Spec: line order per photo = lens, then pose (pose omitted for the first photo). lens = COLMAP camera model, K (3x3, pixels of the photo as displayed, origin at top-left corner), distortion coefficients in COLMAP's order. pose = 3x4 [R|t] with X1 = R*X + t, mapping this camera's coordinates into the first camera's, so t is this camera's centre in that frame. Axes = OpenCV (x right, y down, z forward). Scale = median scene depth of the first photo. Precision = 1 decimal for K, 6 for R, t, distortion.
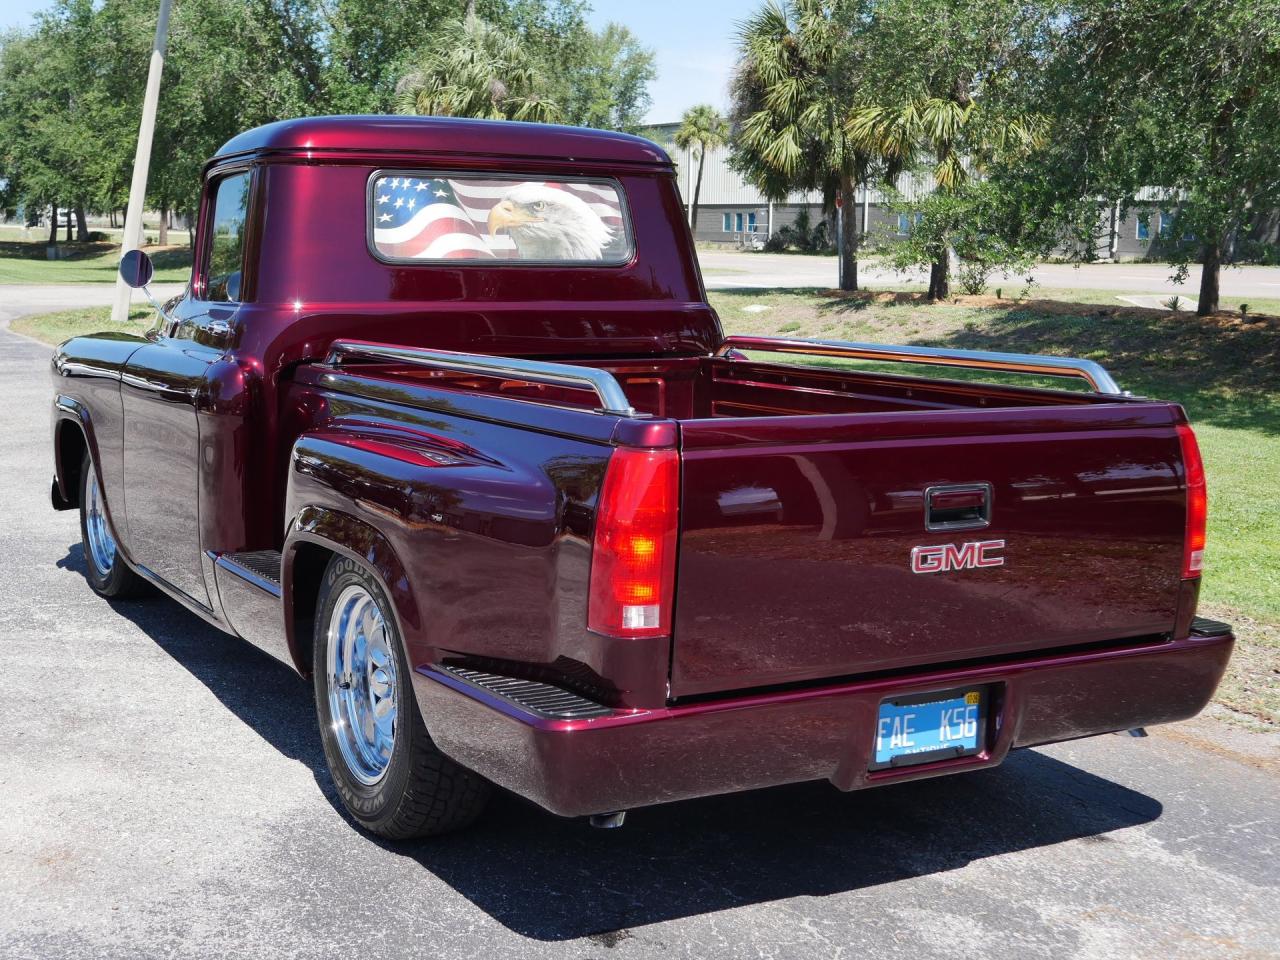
lens RADIAL K [[1713.2, 0, 651.5], [0, 1713.2, 482.1], [0, 0, 1]] dist [0.001853, 0.000000]
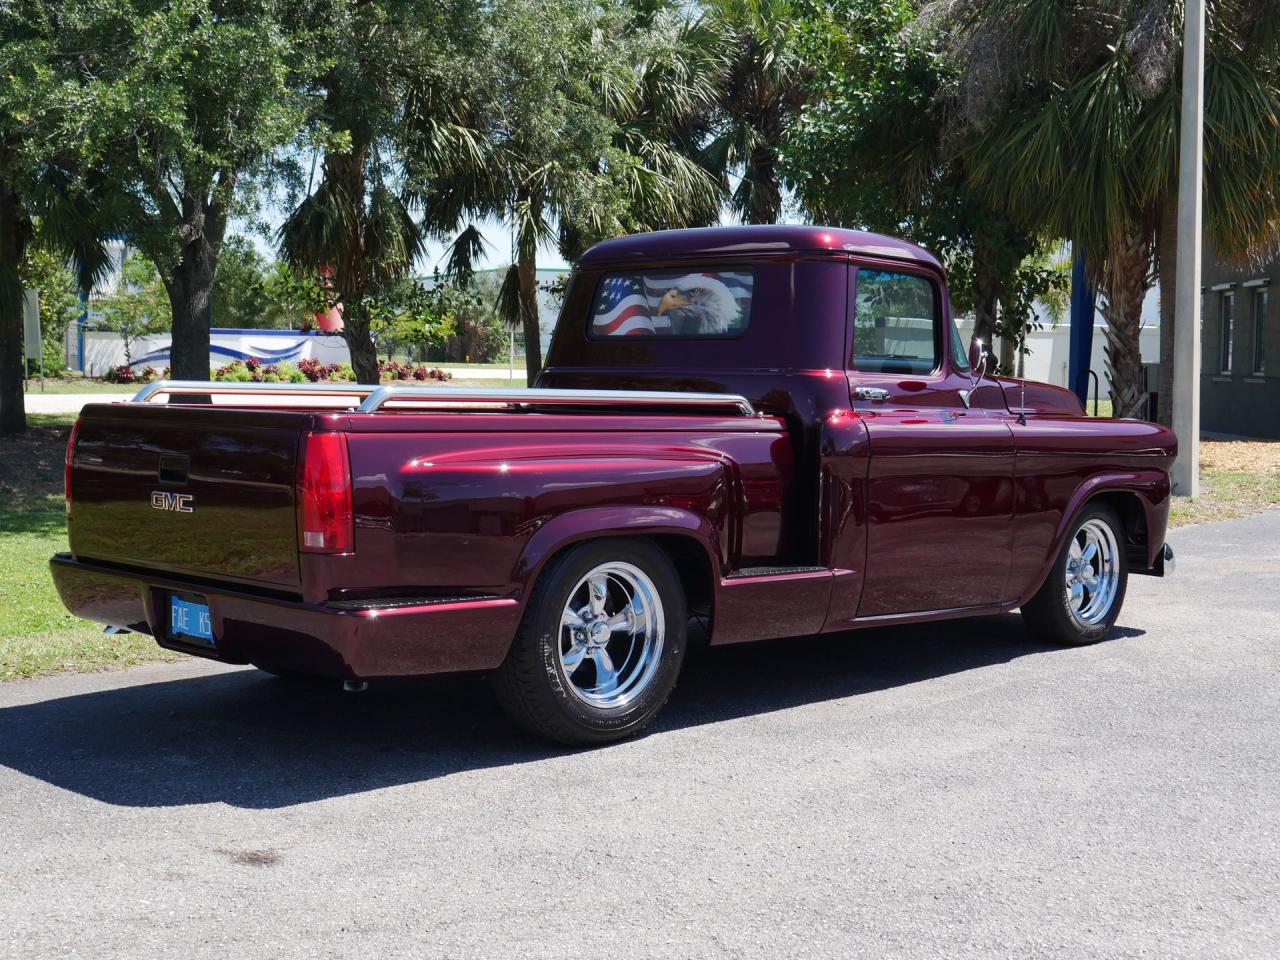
lens RADIAL K [[1713.2, 0, 641.7], [0, 1713.2, 459.5], [0, 0, 1]] dist [0.001853, 0.000000]
pose [[0.255858, 0.034704, -0.966091, 1.165987], [-0.137688, 0.990475, -0.000885, -0.033334], [0.956859, 0.133245, 0.258199, 0.665152]]
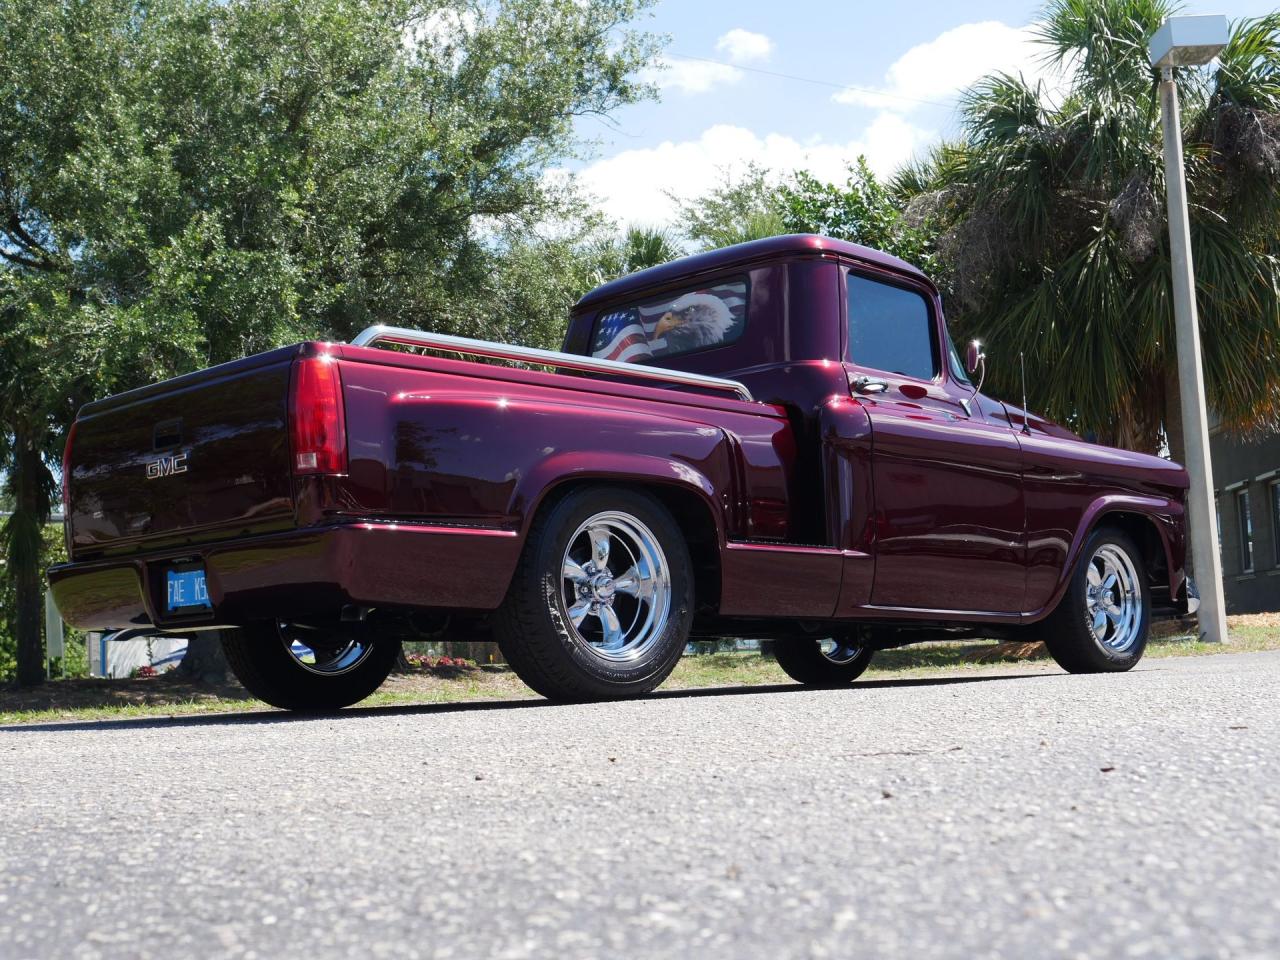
lens RADIAL K [[1713.2, 0, 640.4], [0, 1713.2, 471.8], [0, 0, 1]] dist [0.001853, 0.000000]
pose [[0.239917, -0.140686, -0.960545, 1.148521], [-0.089943, 0.981967, -0.166289, 0.173689], [0.966618, 0.126290, 0.222936, 0.709141]]
